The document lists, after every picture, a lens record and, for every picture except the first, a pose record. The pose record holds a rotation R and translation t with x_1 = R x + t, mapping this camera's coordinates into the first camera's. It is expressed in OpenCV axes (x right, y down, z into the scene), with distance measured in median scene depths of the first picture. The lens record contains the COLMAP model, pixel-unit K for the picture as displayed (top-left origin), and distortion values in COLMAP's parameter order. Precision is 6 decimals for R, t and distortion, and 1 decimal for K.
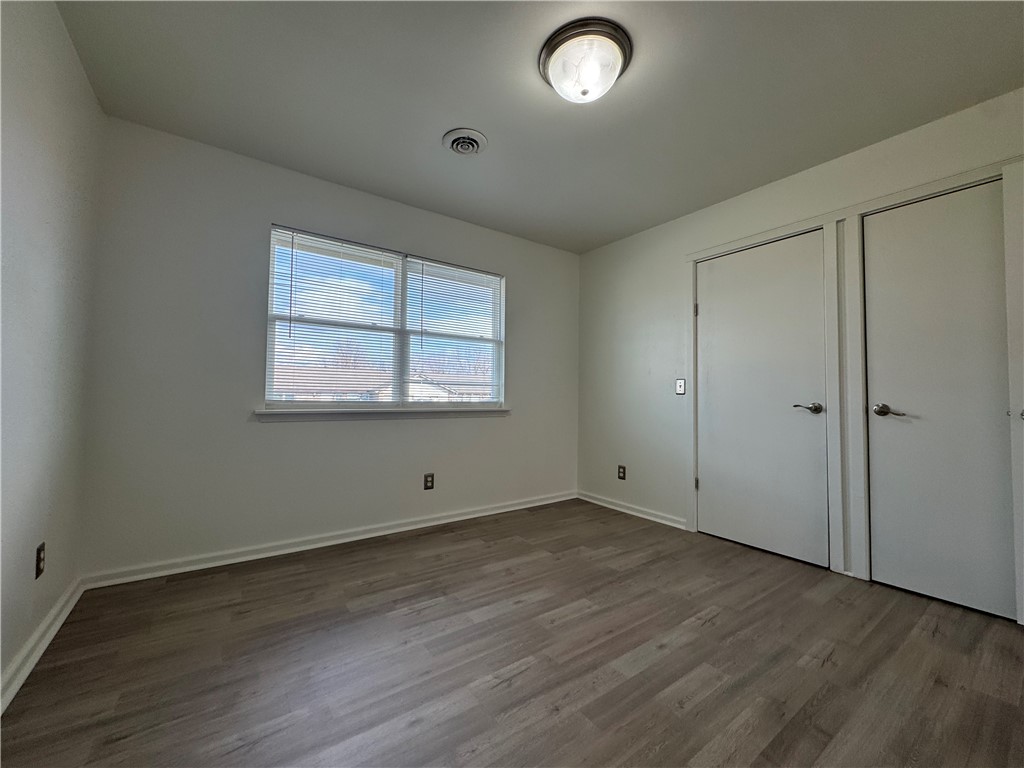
lens RADIAL K [[406.0, 0, 512.0], [0, 406.0, 384.0], [0, 0, 1]] dist [-0.001974, 0.000198]
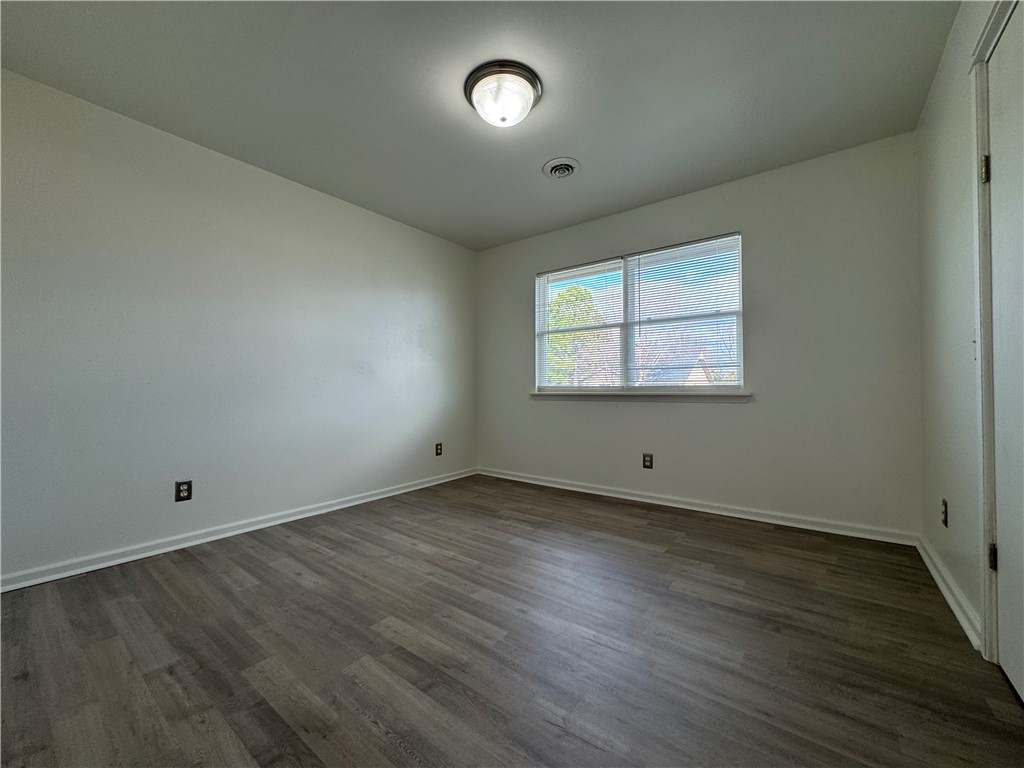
lens RADIAL K [[406.0, 0, 512.0], [0, 406.0, 384.0], [0, 0, 1]] dist [-0.001974, 0.000198]
pose [[0.290134, -0.023432, -0.956699, 0.814607], [0.039483, 0.999142, -0.012498, 0.043677], [0.956171, -0.034147, 0.290811, 0.408237]]
